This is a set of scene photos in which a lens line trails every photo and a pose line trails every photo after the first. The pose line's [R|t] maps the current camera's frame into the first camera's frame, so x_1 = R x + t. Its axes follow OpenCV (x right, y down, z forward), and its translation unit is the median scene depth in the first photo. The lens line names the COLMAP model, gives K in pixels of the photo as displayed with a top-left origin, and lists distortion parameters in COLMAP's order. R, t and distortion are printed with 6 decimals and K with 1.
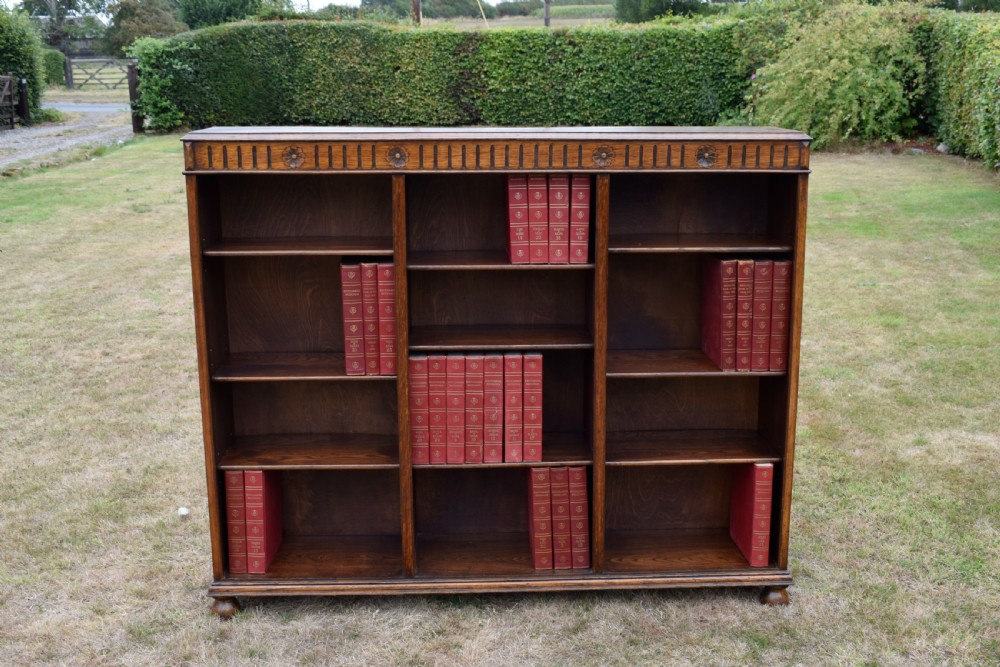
lens RADIAL K [[1116.0, 0, 511.8], [0, 1116.0, 329.0], [0, 0, 1]] dist [-0.020180, 0.000000]
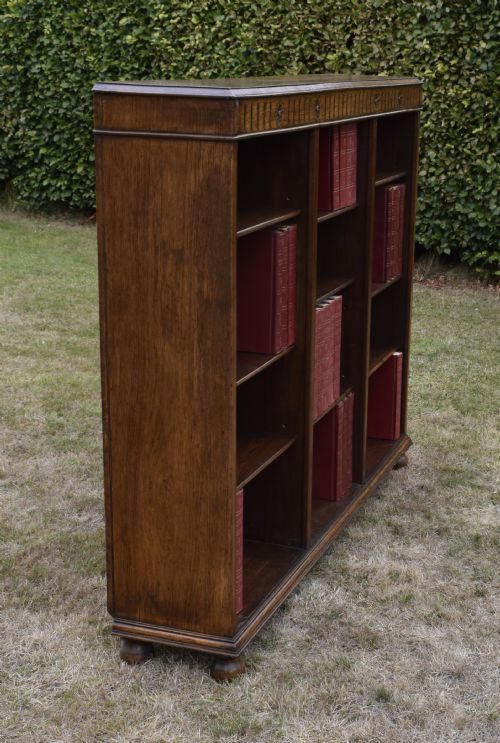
lens RADIAL K [[1197.2, 0, 340.6], [0, 1197.2, 359.1], [0, 0, 1]] dist [-0.024864, 0.000000]
pose [[0.344377, -0.228123, 0.910695, -1.013699], [0.177196, 0.968389, 0.175568, -0.116035], [-0.921958, 0.100910, 0.373913, 0.582762]]
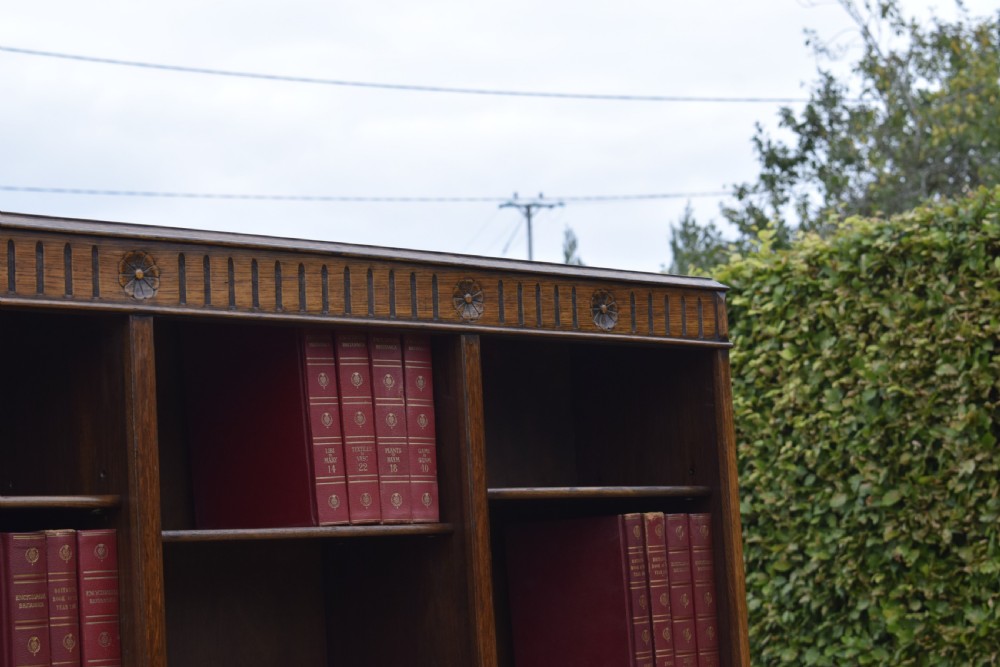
lens RADIAL K [[2269.7, 0, 511.3], [0, 2269.7, 330.9], [0, 0, 1]] dist [-0.022743, 0.000000]
pose [[0.724467, 0.034779, 0.688432, -0.578352], [0.202256, 0.944041, -0.260536, 0.123278], [-0.658969, 0.327989, 0.676892, 0.281643]]
